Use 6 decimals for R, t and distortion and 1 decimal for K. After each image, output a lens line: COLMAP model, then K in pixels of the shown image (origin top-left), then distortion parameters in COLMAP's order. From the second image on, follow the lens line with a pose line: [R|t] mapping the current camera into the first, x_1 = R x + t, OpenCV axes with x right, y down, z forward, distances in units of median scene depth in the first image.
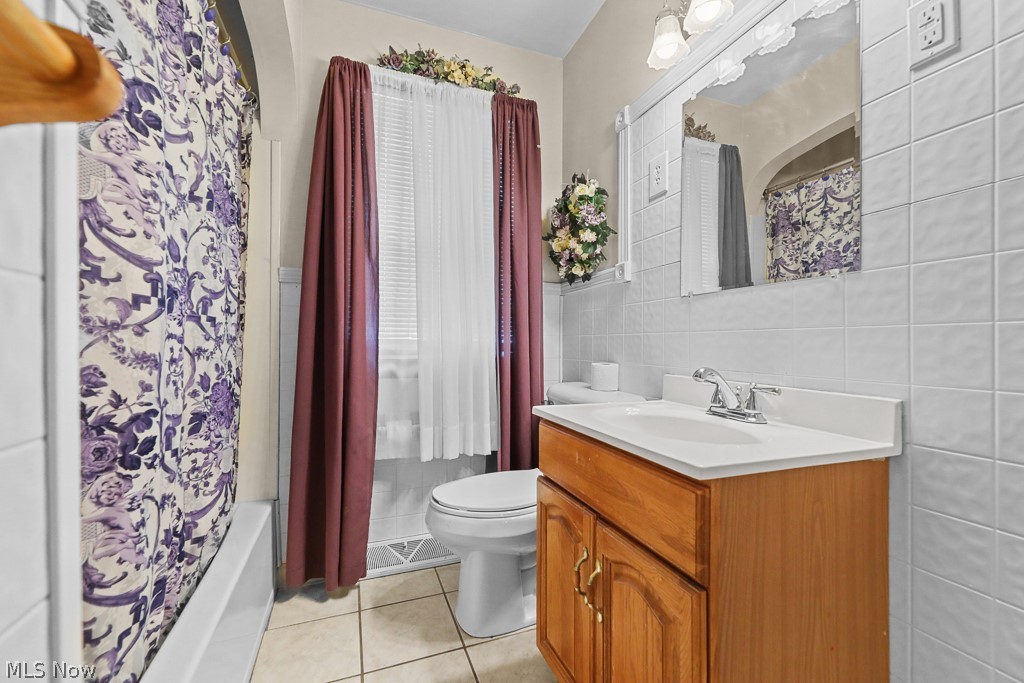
lens RADIAL K [[422.9, 0, 511.7], [0, 422.9, 341.9], [0, 0, 1]] dist [0.011995, -0.003564]
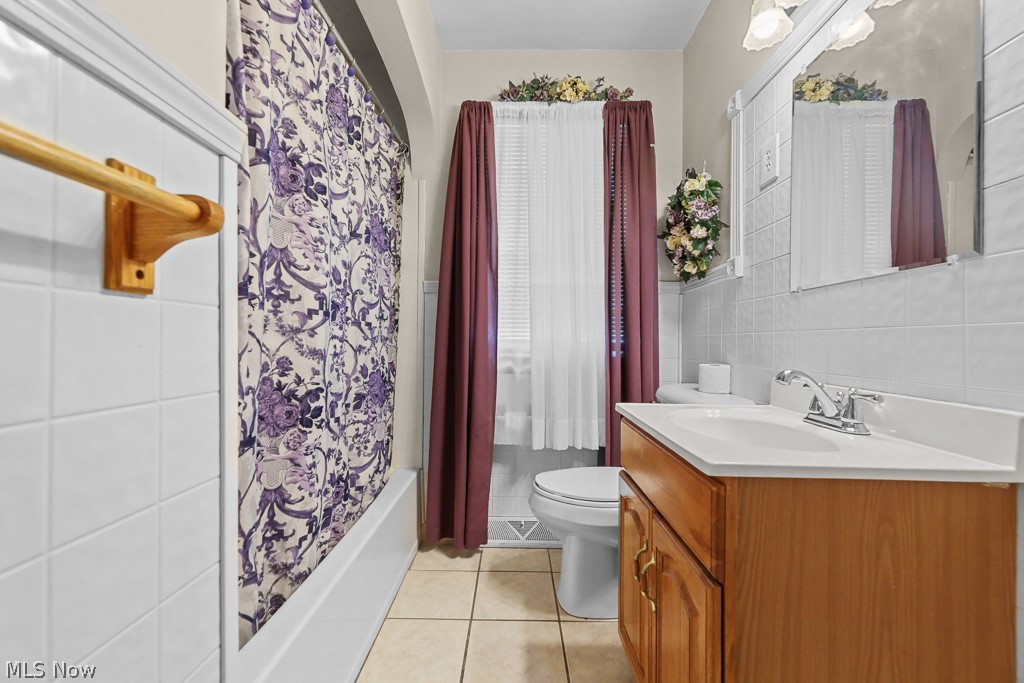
lens RADIAL K [[422.9, 0, 514.4], [0, 422.9, 340.2], [0, 0, 1]] dist [0.011995, -0.003564]
pose [[0.931505, 0.000527, -0.363728, 0.189130], [-0.001934, 0.999992, -0.003504, 0.000617], [0.363723, 0.003967, 0.931499, -0.065924]]
